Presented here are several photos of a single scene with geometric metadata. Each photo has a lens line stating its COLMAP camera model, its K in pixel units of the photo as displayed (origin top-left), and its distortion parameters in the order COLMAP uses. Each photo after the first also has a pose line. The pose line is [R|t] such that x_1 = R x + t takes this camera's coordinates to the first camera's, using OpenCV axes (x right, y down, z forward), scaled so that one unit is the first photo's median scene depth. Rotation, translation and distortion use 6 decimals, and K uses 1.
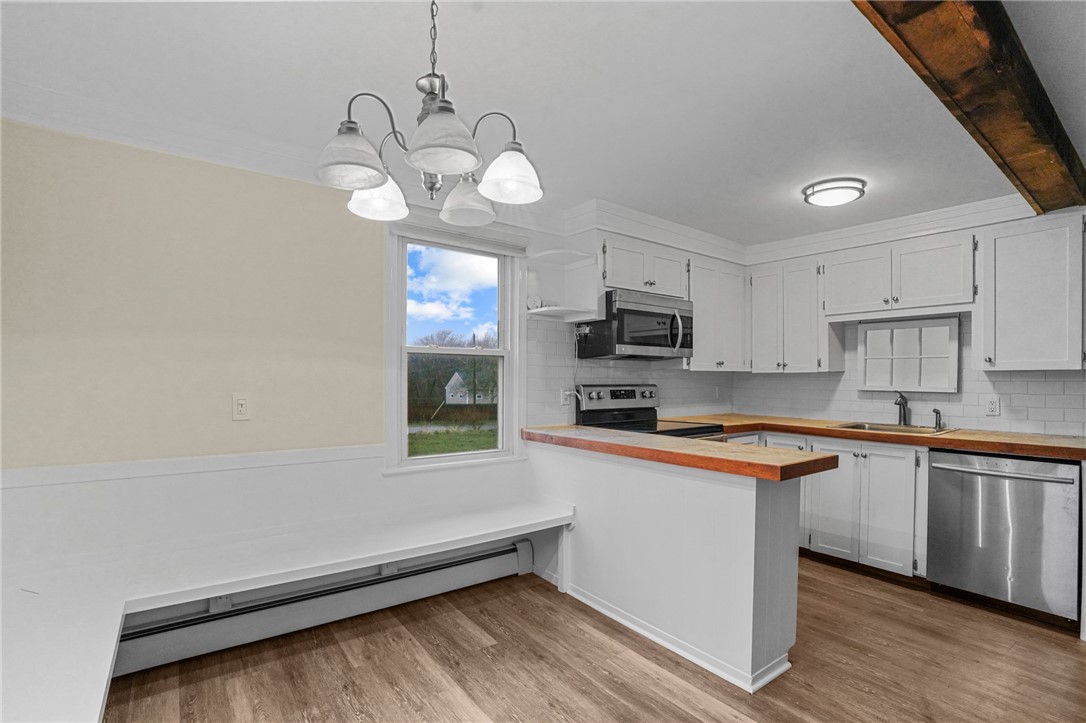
lens RADIAL K [[503.8, 0, 539.6], [0, 503.8, 383.3], [0, 0, 1]] dist [-0.070431, 0.026223]
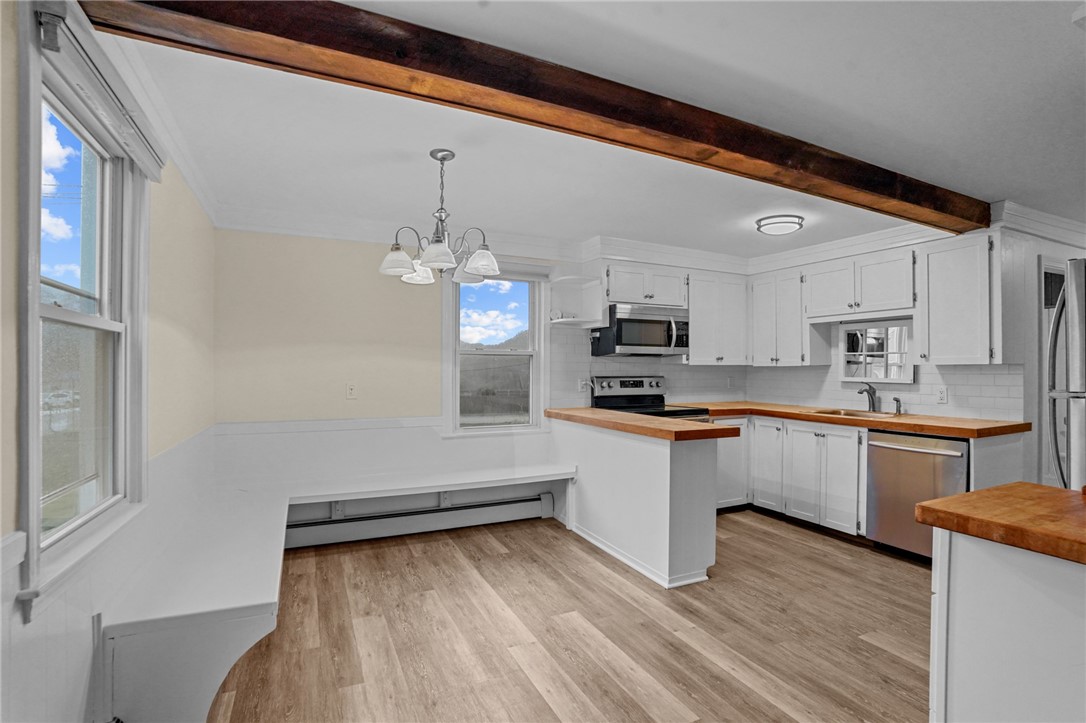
lens RADIAL K [[507.3, 0, 544.4], [0, 507.3, 370.4], [0, 0, 1]] dist [-0.071858, 0.027014]
pose [[0.981374, -0.001002, -0.192106, 0.225105], [-0.000454, 0.999971, -0.007536, -0.002925], [0.192108, 0.007483, 0.981345, -0.333542]]
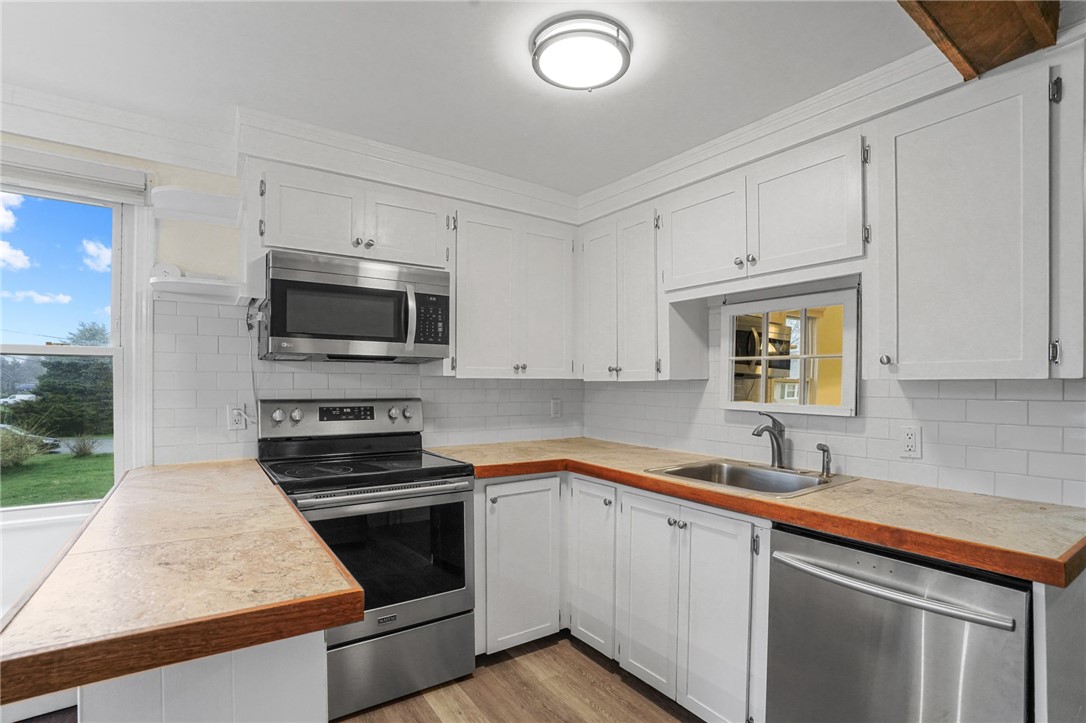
lens RADIAL K [[507.5, 0, 537.7], [0, 507.5, 386.6], [0, 0, 1]] dist [-0.071082, 0.025923]
pose [[0.999264, 0.002566, -0.038281, 0.513532], [-0.002682, 0.999992, -0.002967, -0.014600], [0.038273, 0.003067, 0.999263, 0.397699]]
